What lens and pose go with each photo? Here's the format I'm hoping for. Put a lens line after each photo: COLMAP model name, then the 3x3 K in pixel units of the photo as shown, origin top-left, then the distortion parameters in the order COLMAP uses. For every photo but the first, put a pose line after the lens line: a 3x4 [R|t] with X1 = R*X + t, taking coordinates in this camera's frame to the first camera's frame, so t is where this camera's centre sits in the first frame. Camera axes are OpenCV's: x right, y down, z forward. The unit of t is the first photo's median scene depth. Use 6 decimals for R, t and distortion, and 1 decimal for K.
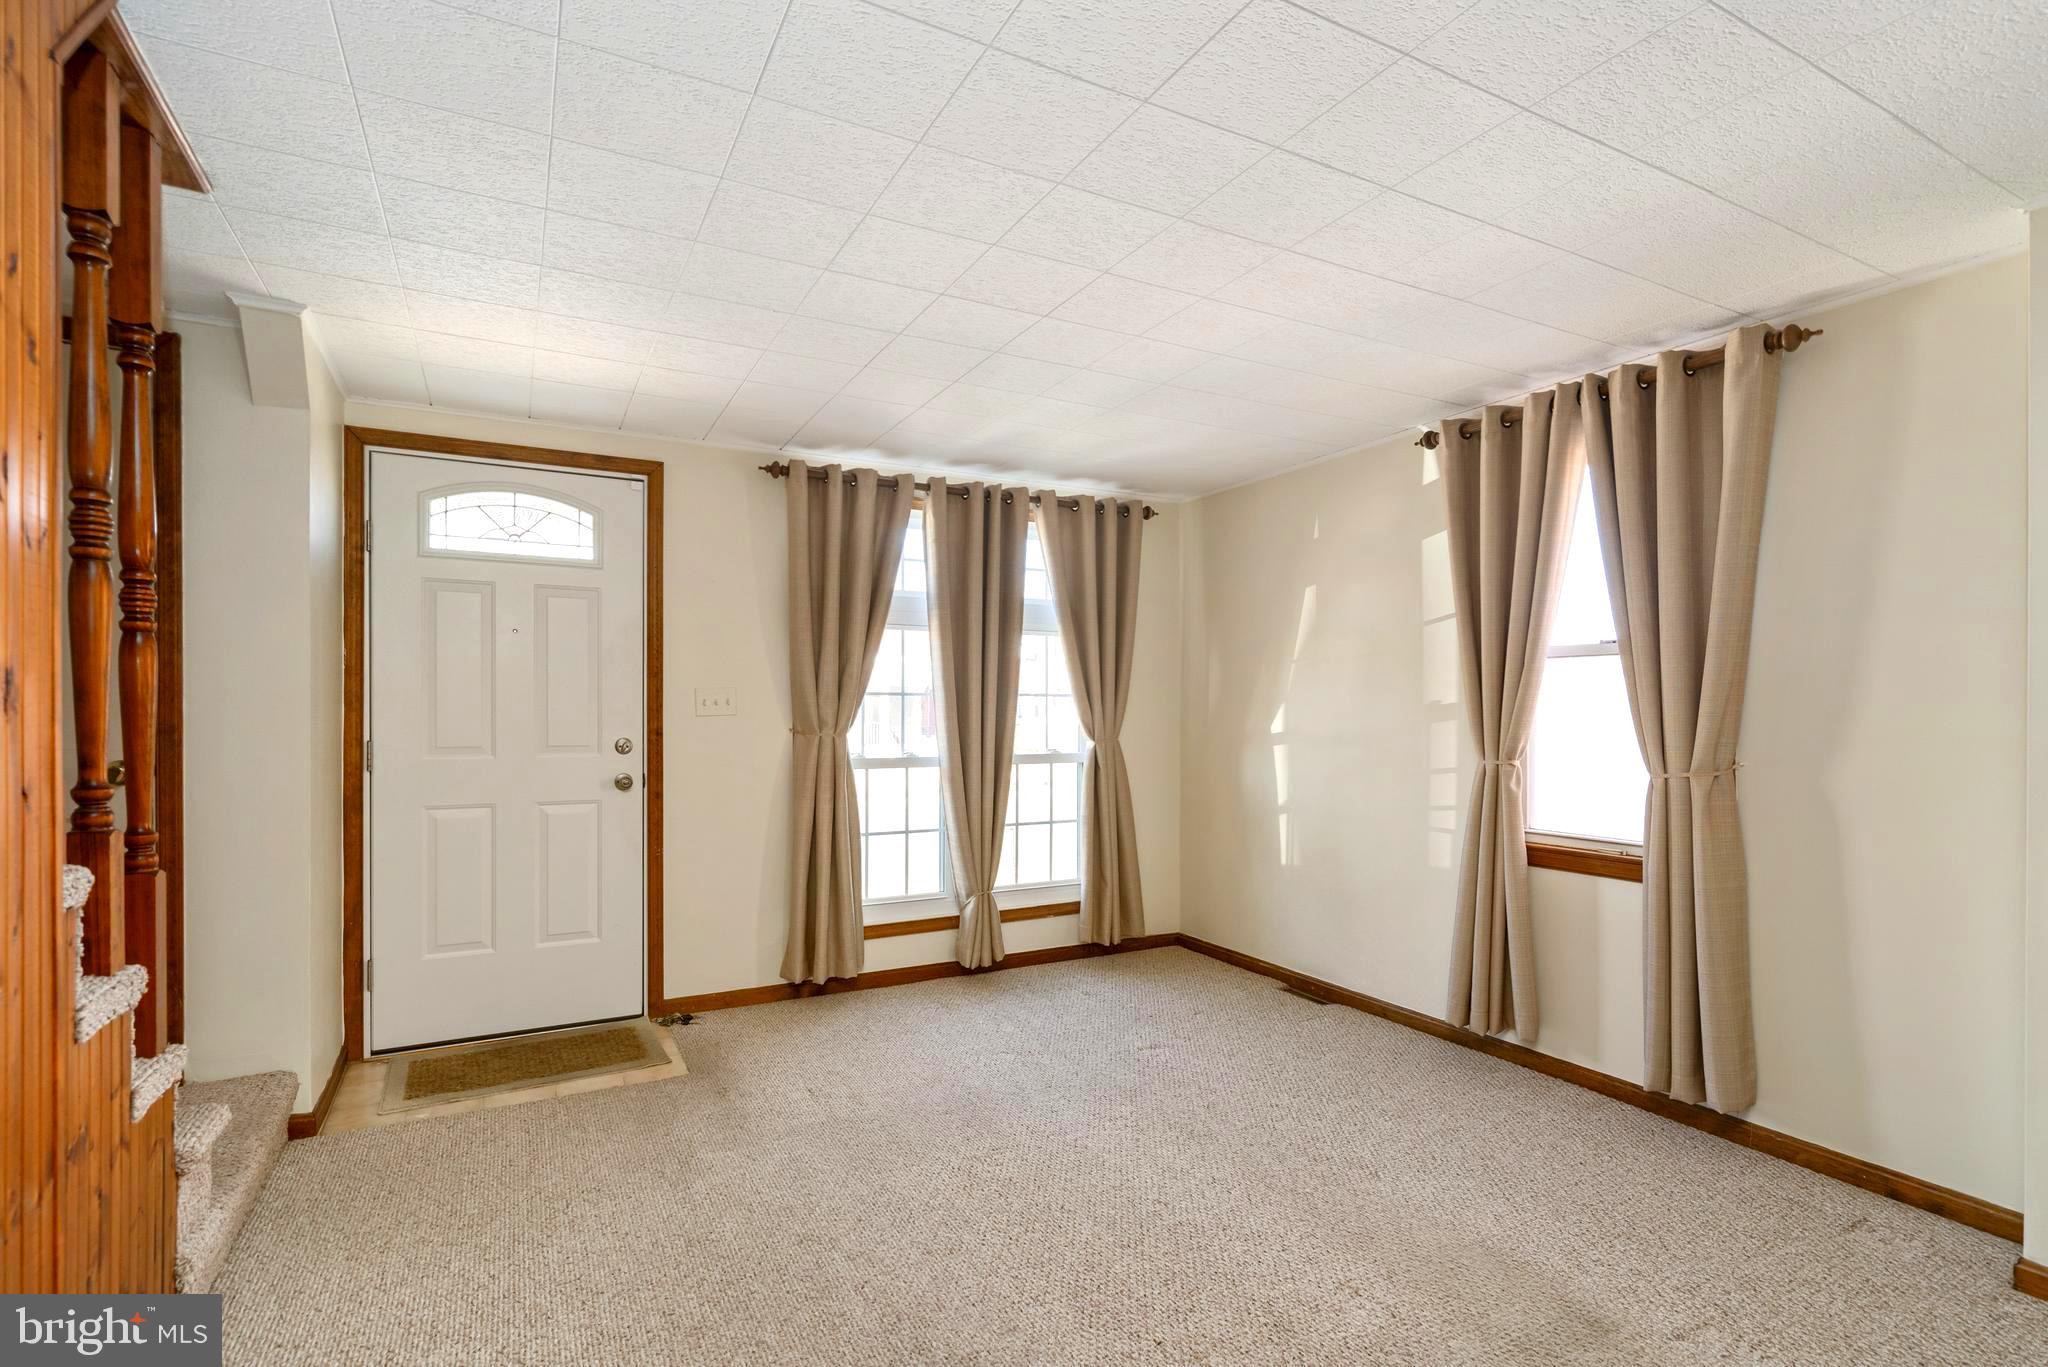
lens RADIAL K [[976.2, 0, 1031.0], [0, 976.2, 714.1], [0, 0, 1]] dist [0.000403, -0.000113]
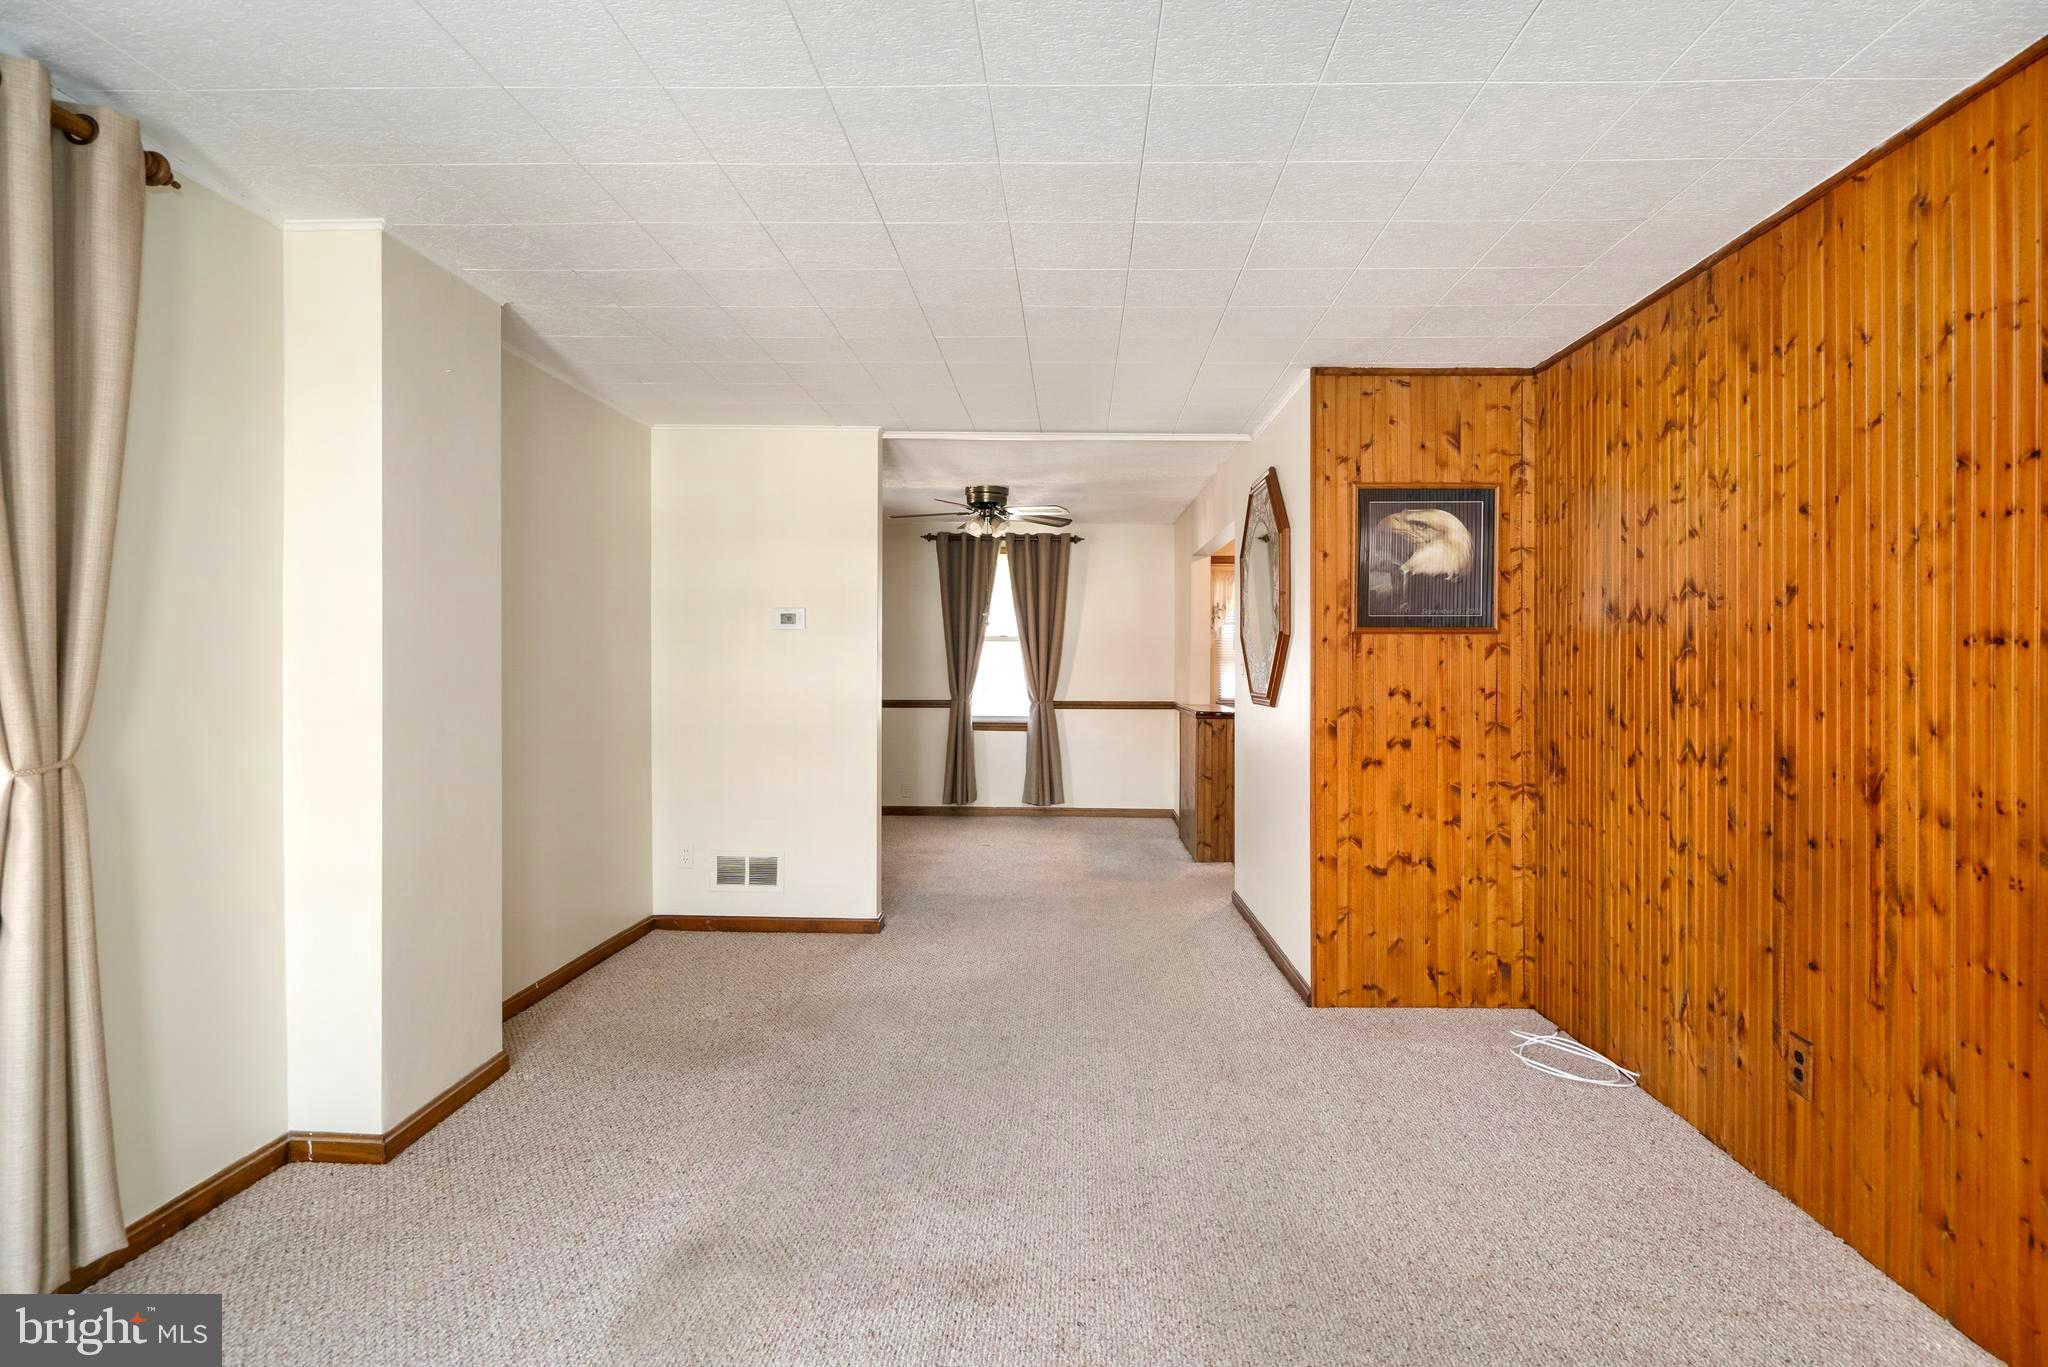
lens RADIAL K [[1082.7, 0, 1030.0], [0, 1082.7, 667.0], [0, 0, 1]] dist [0.004051, 0.002363]
pose [[-0.859519, -0.005540, 0.511074, -0.153609], [-0.001154, 0.999960, 0.008897, -0.005099], [-0.511103, 0.007057, -0.859490, 0.893331]]
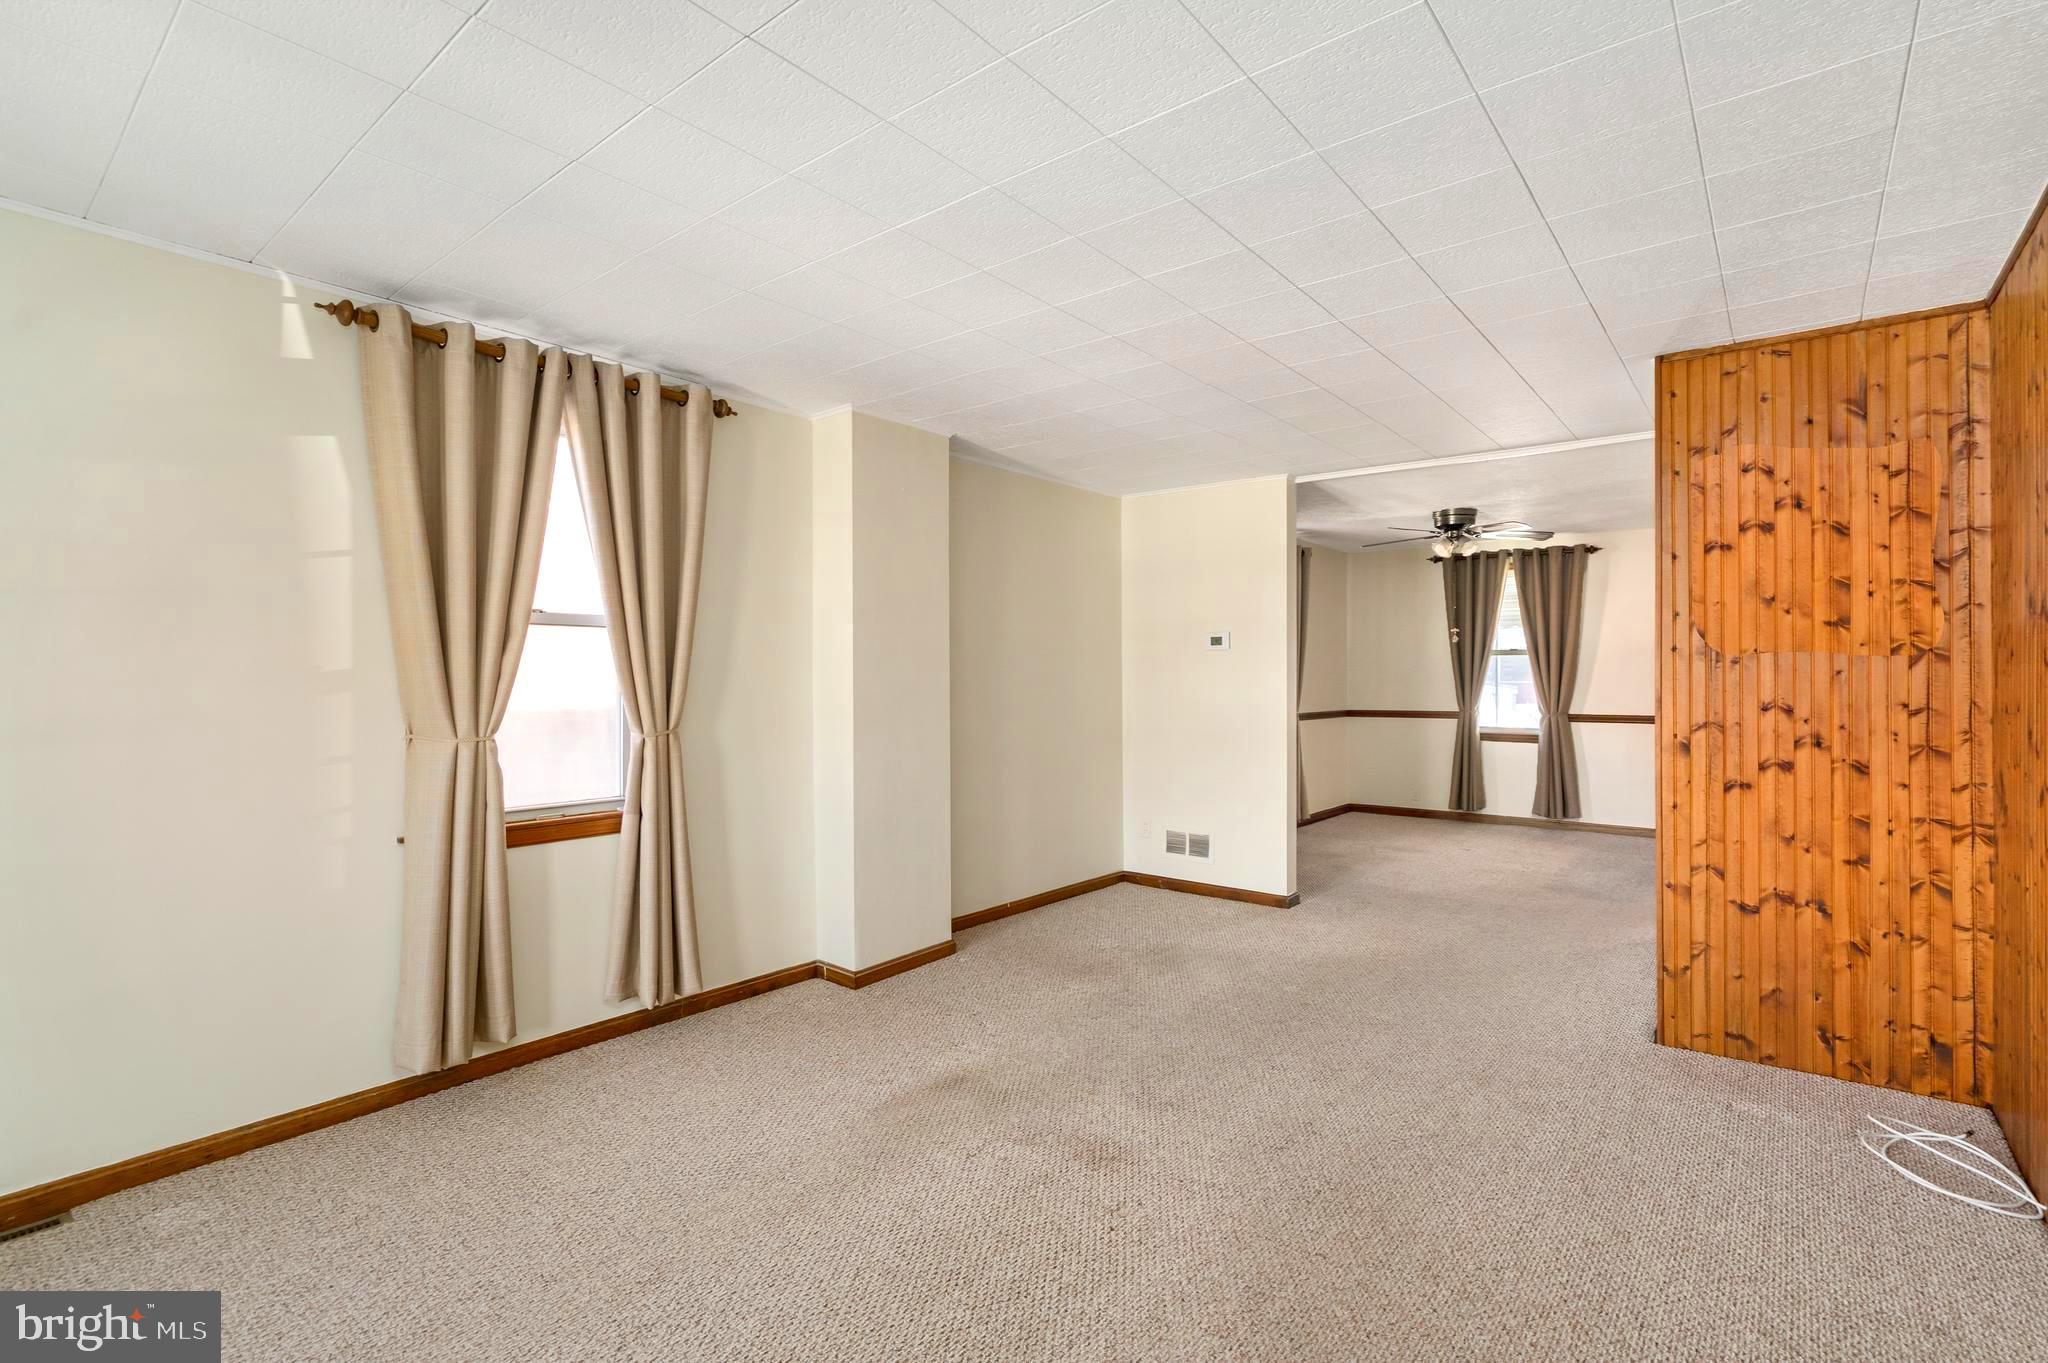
lens RADIAL K [[939.4, 0, 1024.0], [0, 939.4, 681.5], [0, 0, 1]] dist [-0.002166, 0.000257]
pose [[-0.377201, -0.003687, 0.926124, -0.396786], [0.007368, 0.999948, 0.006981, -0.003573], [-0.926102, 0.009457, -0.377154, 0.716548]]
